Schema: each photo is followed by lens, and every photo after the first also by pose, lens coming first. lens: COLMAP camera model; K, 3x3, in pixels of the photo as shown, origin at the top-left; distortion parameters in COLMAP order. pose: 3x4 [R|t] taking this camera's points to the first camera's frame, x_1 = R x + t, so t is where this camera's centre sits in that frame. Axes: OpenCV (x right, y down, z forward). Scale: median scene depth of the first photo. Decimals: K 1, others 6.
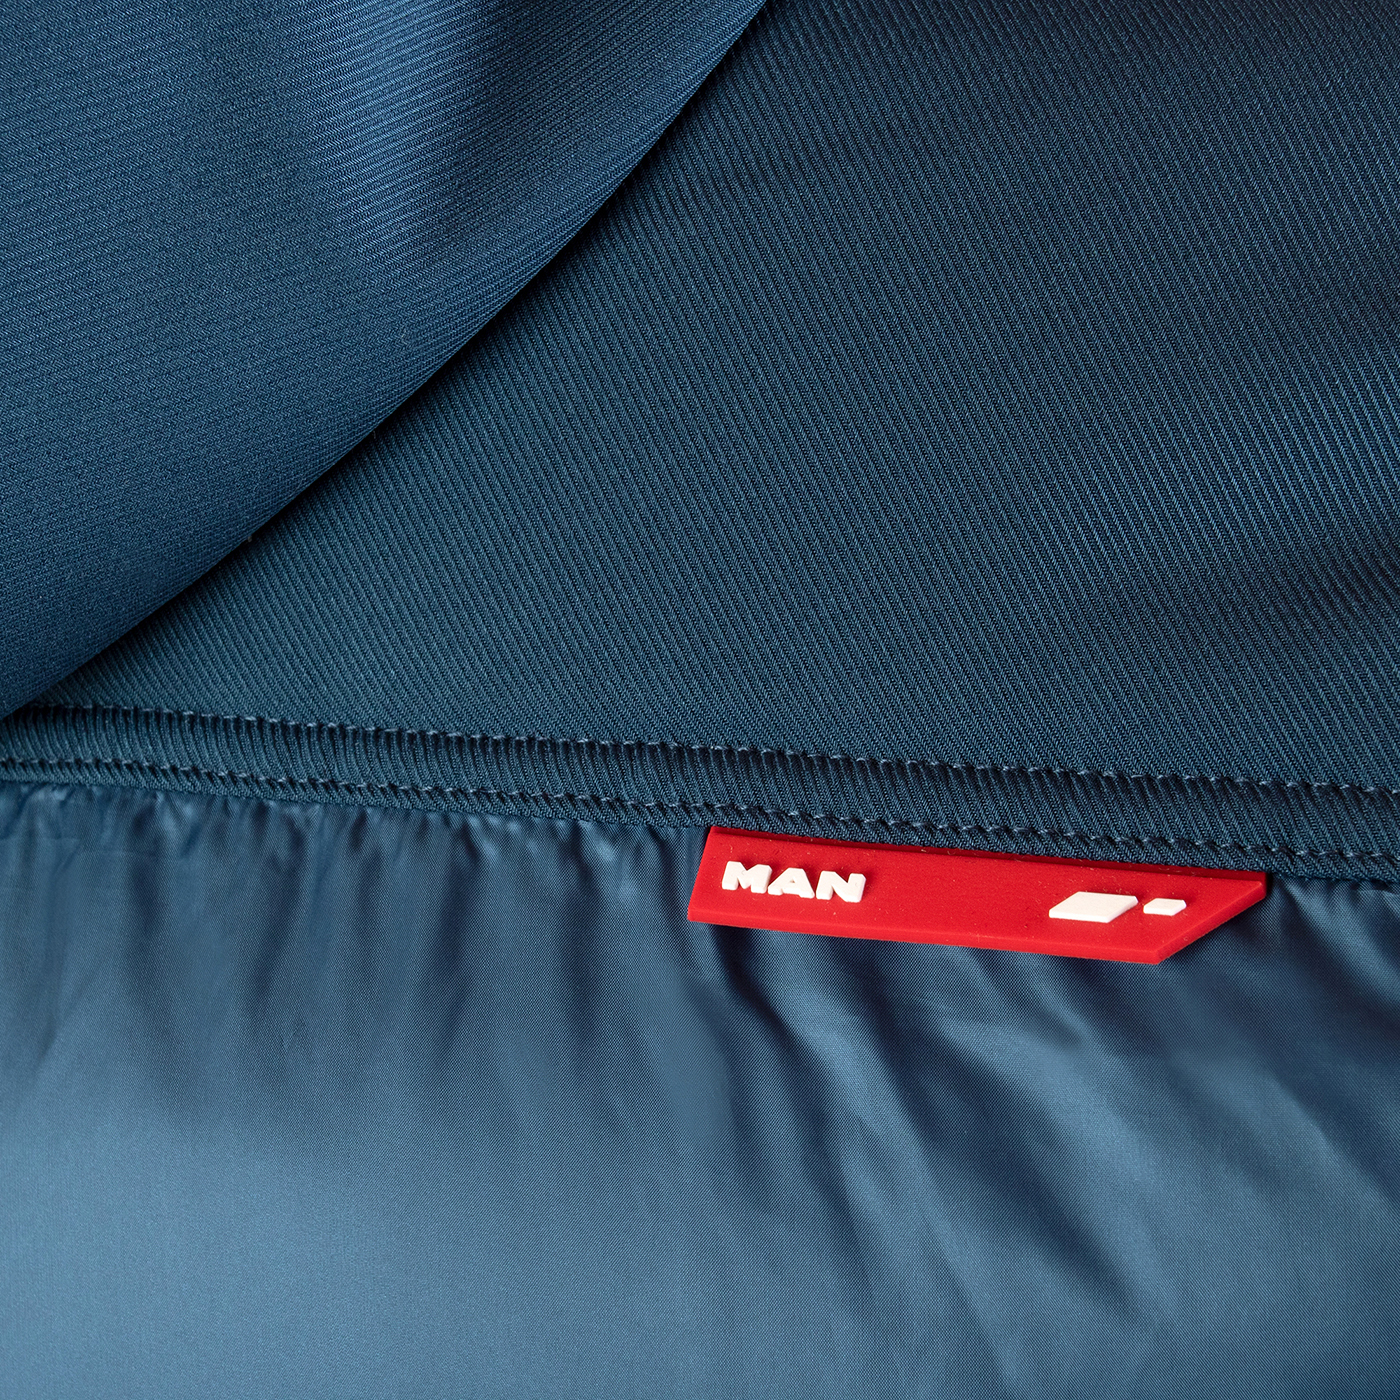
lens RADIAL K [[3474.6, 0, 690.1], [0, 3474.6, 695.2], [0, 0, 1]] dist [0.029520, 0.000000]
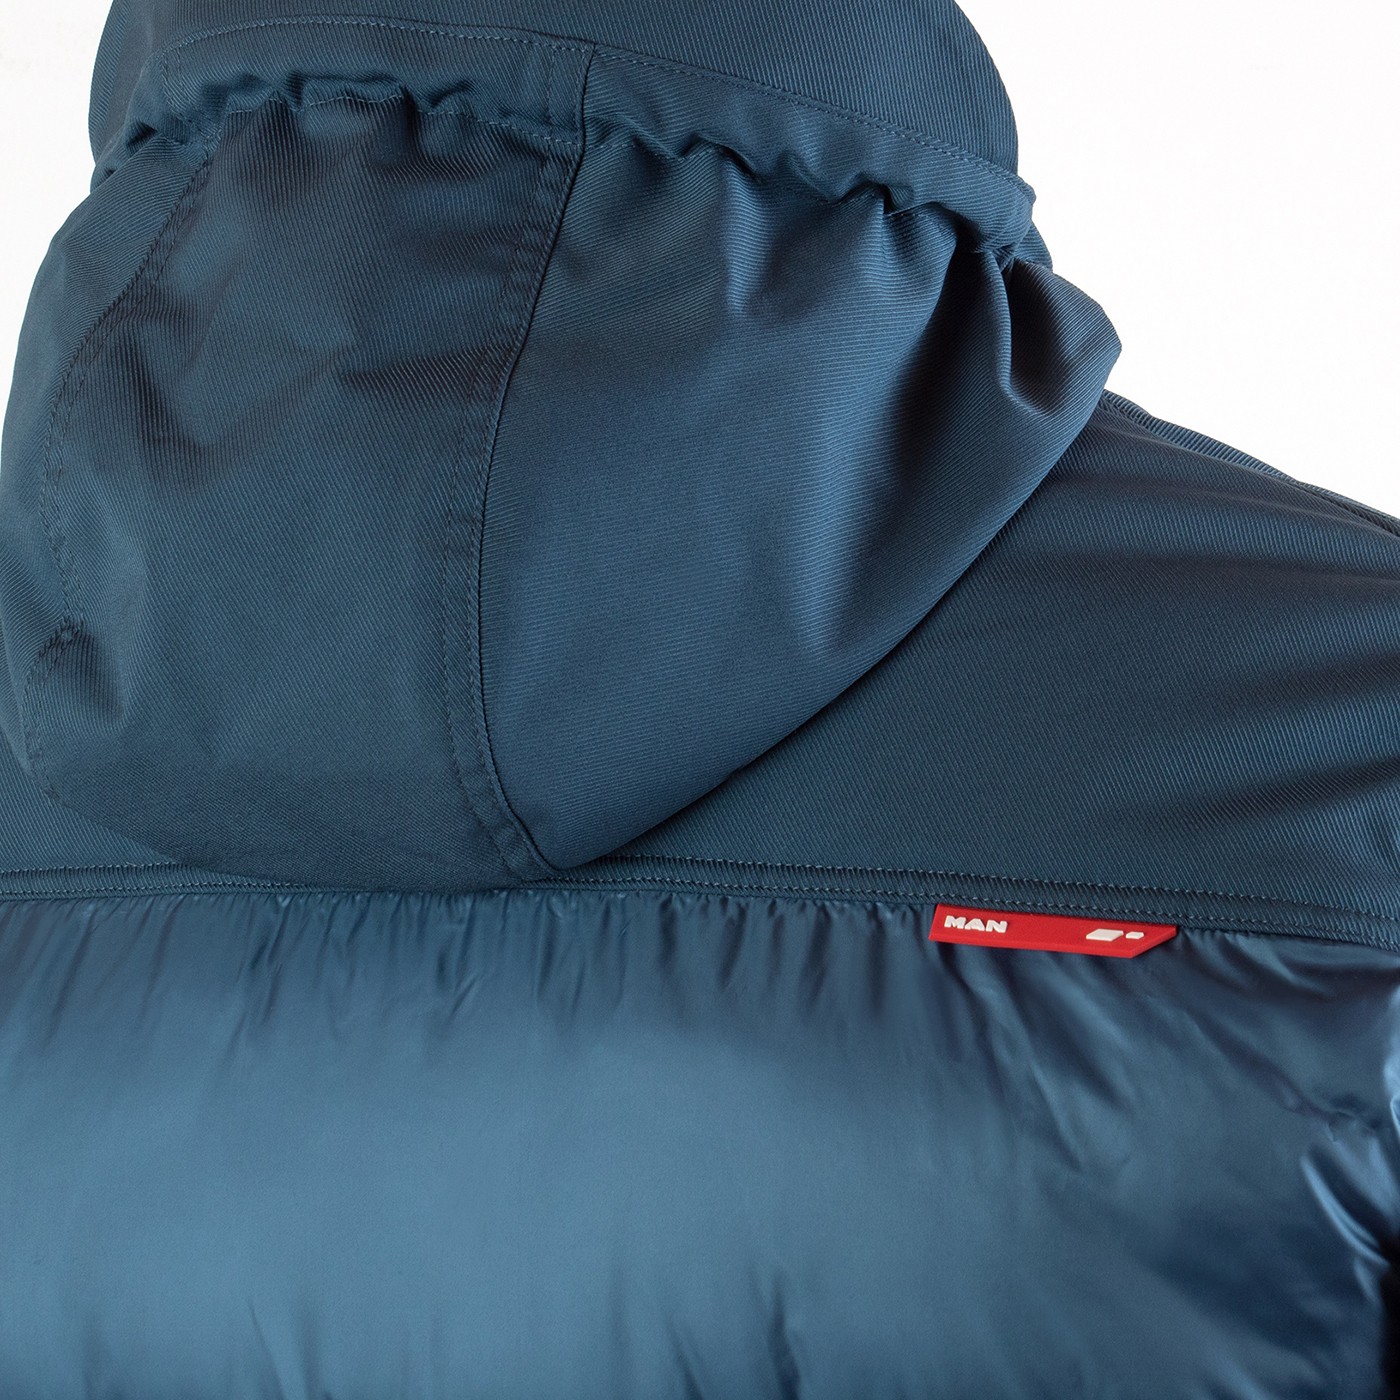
lens RADIAL K [[3474.6, 0, 705.6], [0, 3474.6, 700.1], [0, 0, 1]] dist [0.029520, 0.000000]
pose [[0.995561, 0.072786, 0.059669, -0.302408], [-0.059897, 0.979000, -0.194863, 0.372942], [-0.072599, 0.190424, 0.979014, -1.311821]]
